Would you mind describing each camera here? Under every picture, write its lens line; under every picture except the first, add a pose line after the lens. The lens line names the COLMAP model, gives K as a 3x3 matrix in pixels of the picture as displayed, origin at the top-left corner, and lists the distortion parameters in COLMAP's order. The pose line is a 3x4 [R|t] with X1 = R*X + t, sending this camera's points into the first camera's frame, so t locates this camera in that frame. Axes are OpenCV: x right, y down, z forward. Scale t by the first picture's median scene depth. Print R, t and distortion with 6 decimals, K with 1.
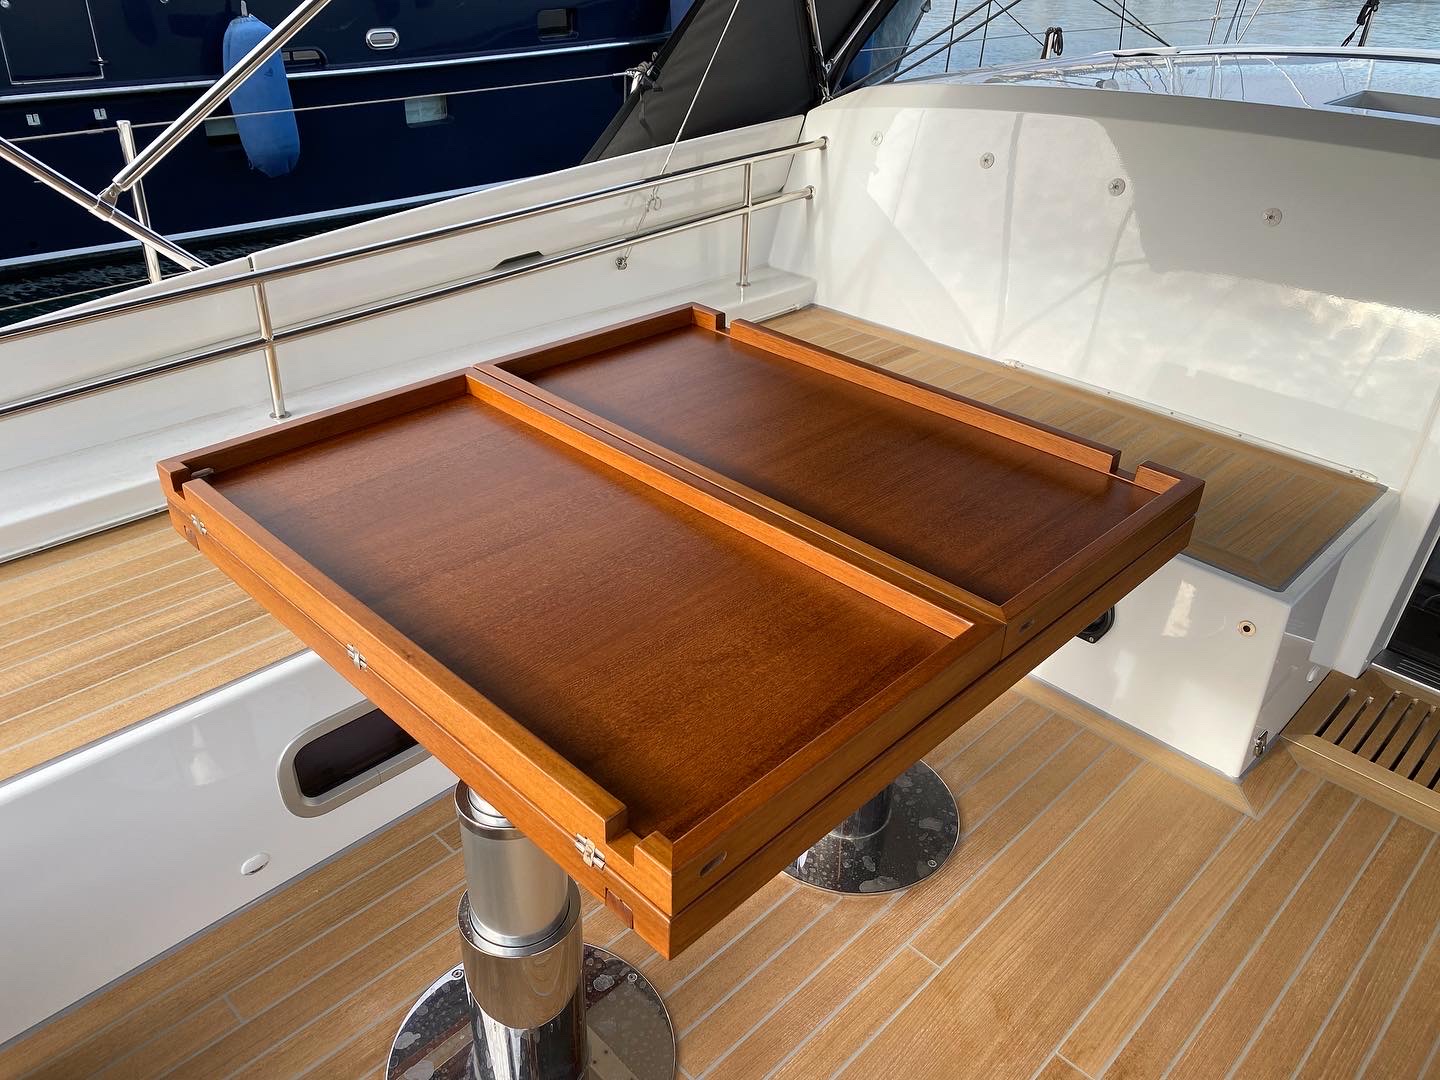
lens RADIAL K [[1125.0, 0, 714.7], [0, 1125.0, 534.0], [0, 0, 1]] dist [0.013424, -0.012333]
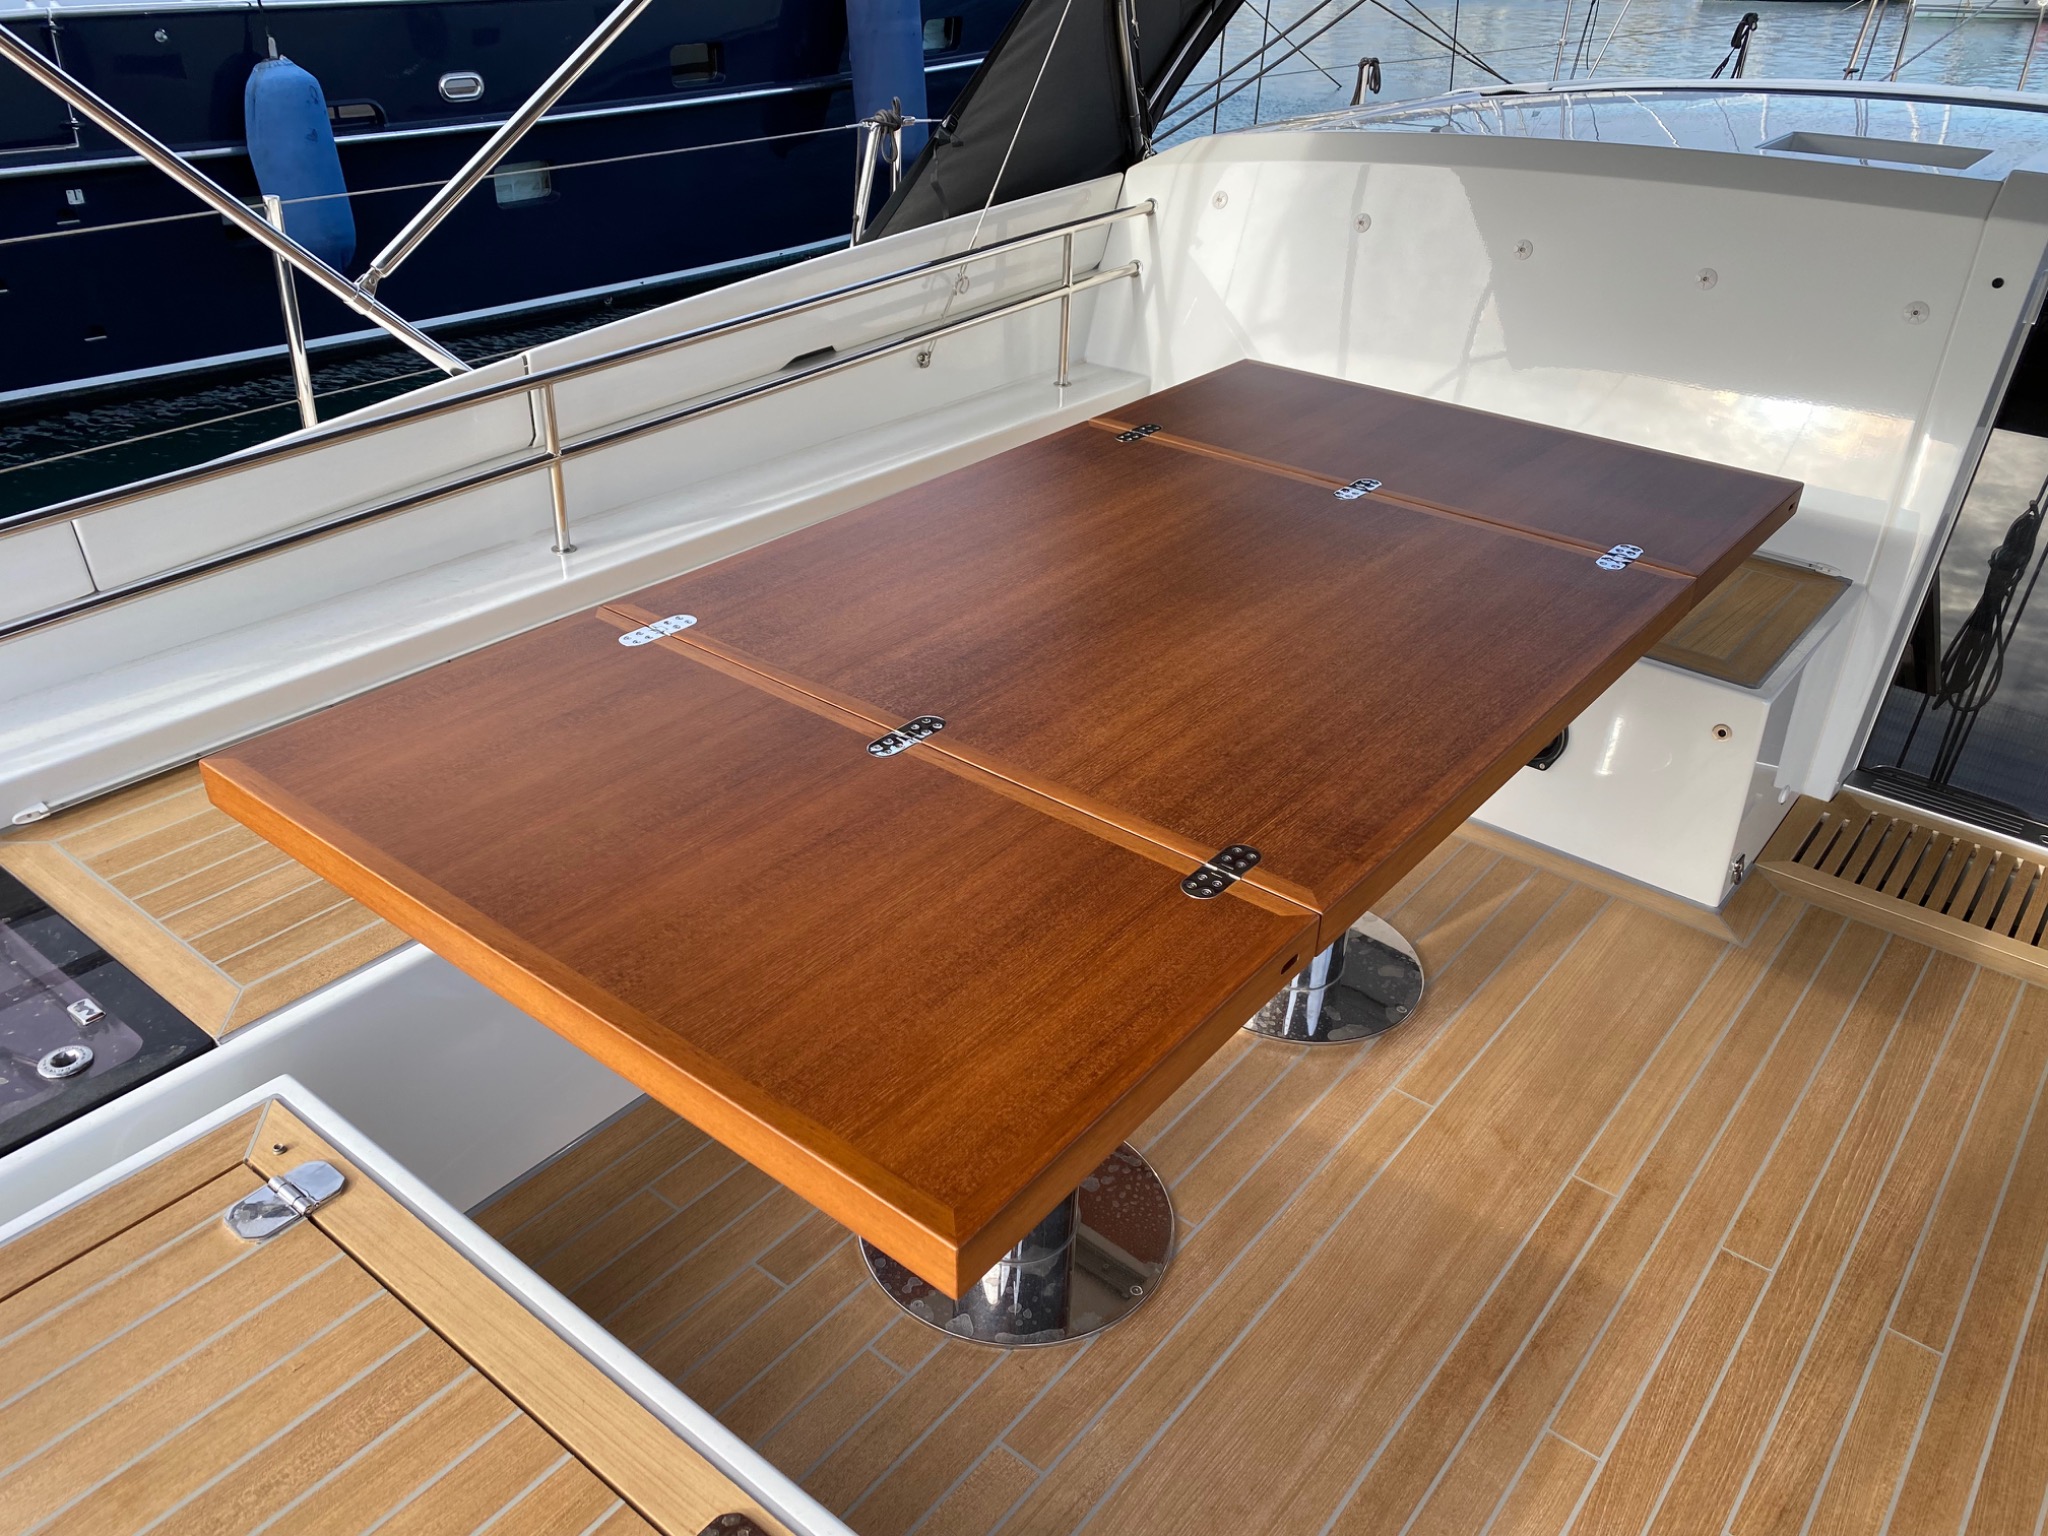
lens RADIAL K [[1575.0, 0, 1024.0], [0, 1575.0, 768.0], [0, 0, 1]] dist [-0.003484, 0.009462]
pose [[0.994673, -0.052804, 0.088530, -0.170843], [0.052890, 0.998599, 0.001372, 0.072451], [-0.088479, 0.003318, 0.996073, -0.173601]]
